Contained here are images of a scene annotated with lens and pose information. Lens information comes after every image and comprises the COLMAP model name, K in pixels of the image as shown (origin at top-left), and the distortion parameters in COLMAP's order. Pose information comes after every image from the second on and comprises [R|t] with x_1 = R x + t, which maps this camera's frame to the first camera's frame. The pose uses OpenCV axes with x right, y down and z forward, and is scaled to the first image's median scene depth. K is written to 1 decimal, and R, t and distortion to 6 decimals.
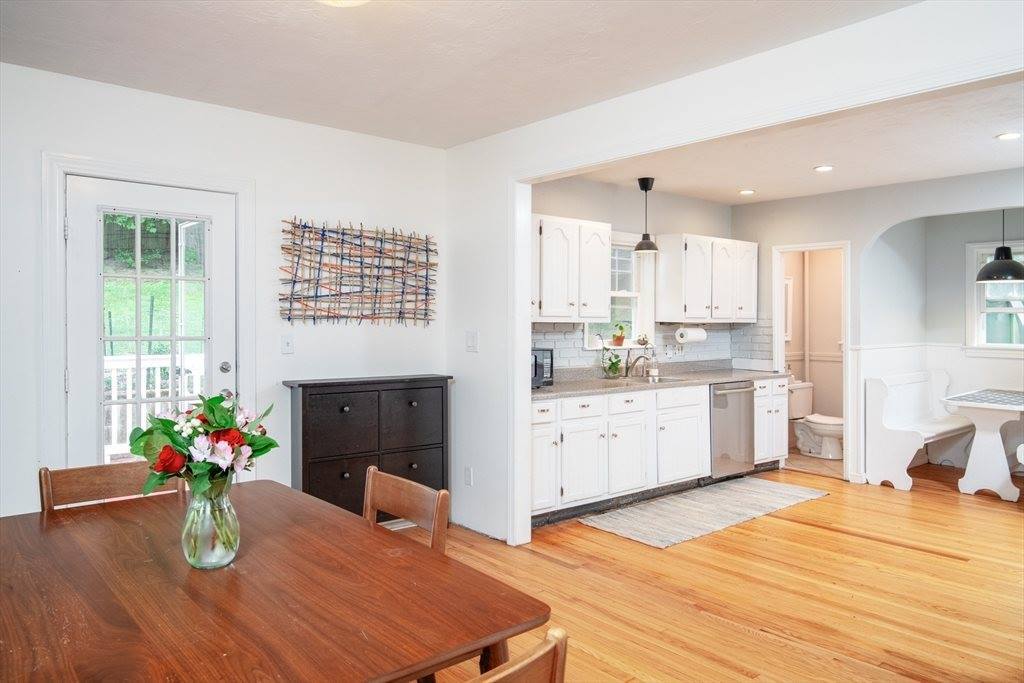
lens RADIAL K [[723.5, 0, 512.4], [0, 723.5, 284.7], [0, 0, 1]] dist [0.002922, 0.000557]
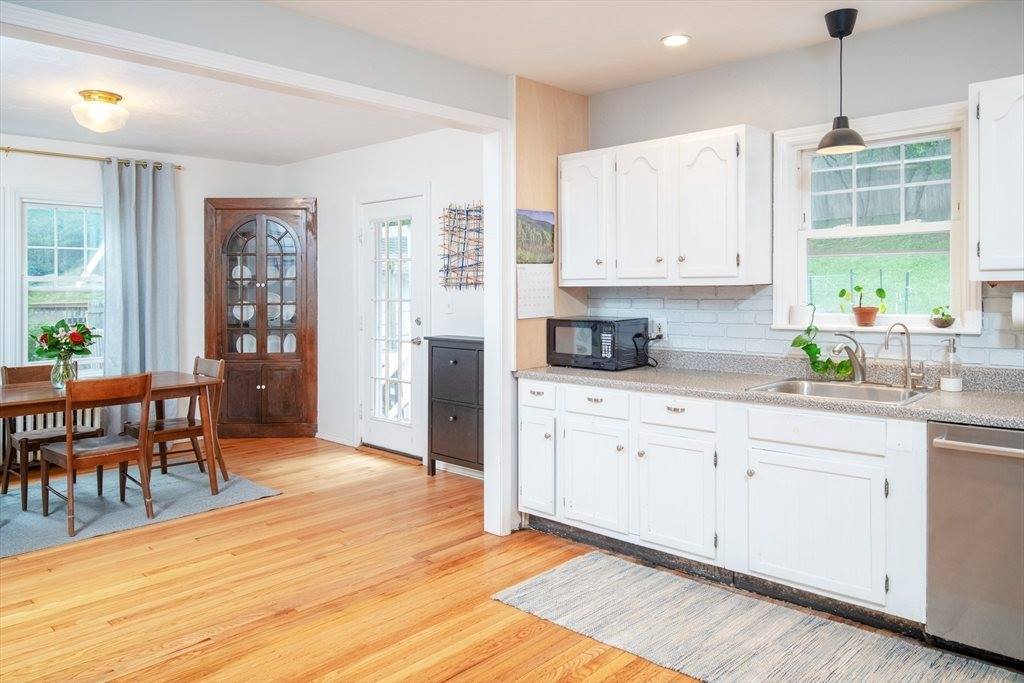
lens RADIAL K [[720.6, 0, 515.5], [0, 720.6, 270.1], [0, 0, 1]] dist [-0.020796, -0.000862]
pose [[0.117274, -0.027801, -0.992710, 0.675106], [0.063266, 0.997787, -0.020469, 0.037729], [0.991082, -0.060404, 0.118773, 0.693104]]
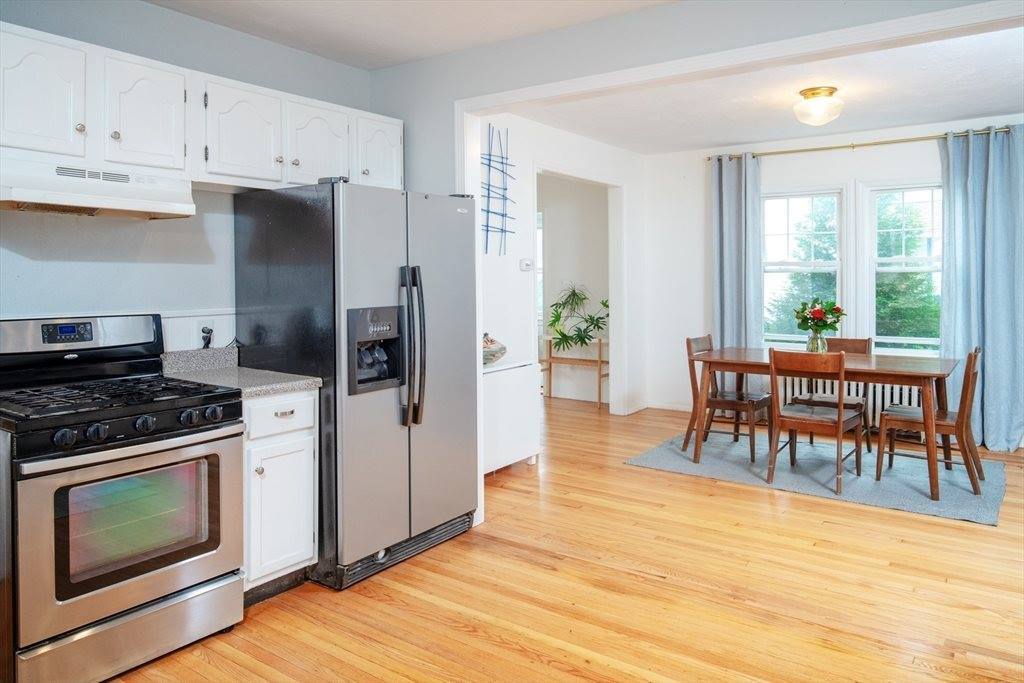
lens RADIAL K [[715.0, 0, 515.8], [0, 715.0, 294.8], [0, 0, 1]] dist [-0.002827, -0.002039]
pose [[-0.968208, 0.005455, -0.250088, 0.424398], [0.010480, 0.999769, -0.018768, 0.052472], [0.249928, -0.020792, -0.968041, 1.030106]]
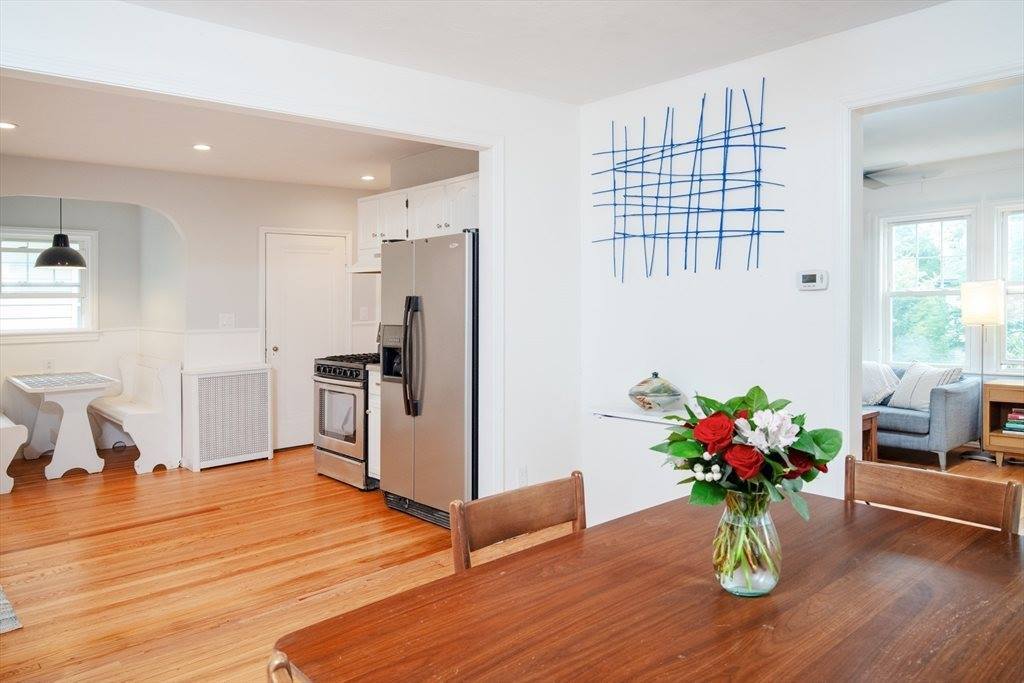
lens RADIAL K [[715.0, 0, 515.8], [0, 715.0, 294.8], [0, 0, 1]] dist [-0.002827, -0.002039]
pose [[-0.029211, -0.000144, 0.999573, -0.371378], [-0.030257, 0.999542, -0.000740, 0.015648], [-0.999115, -0.030266, -0.029202, 0.392699]]
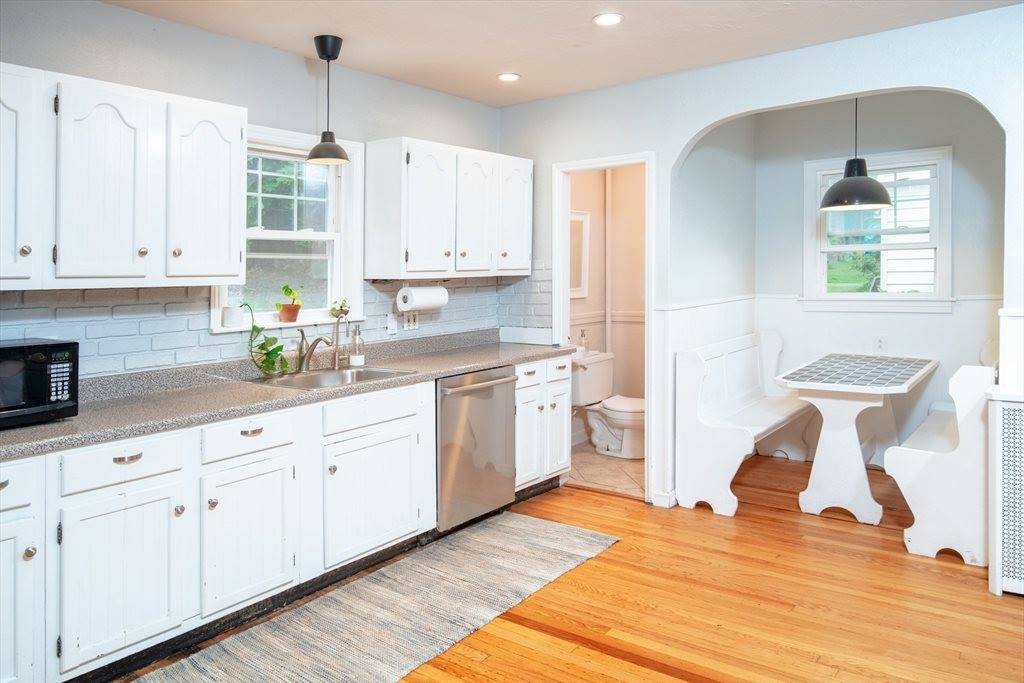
lens RADIAL K [[700.5, 0, 503.7], [0, 700.5, 296.8], [0, 0, 1]] dist [0.001145, -0.000079]
pose [[0.981396, -0.036902, 0.188416, 0.216610], [0.021957, 0.996488, 0.080800, 0.021511], [-0.190736, -0.075160, 0.978760, 0.407479]]
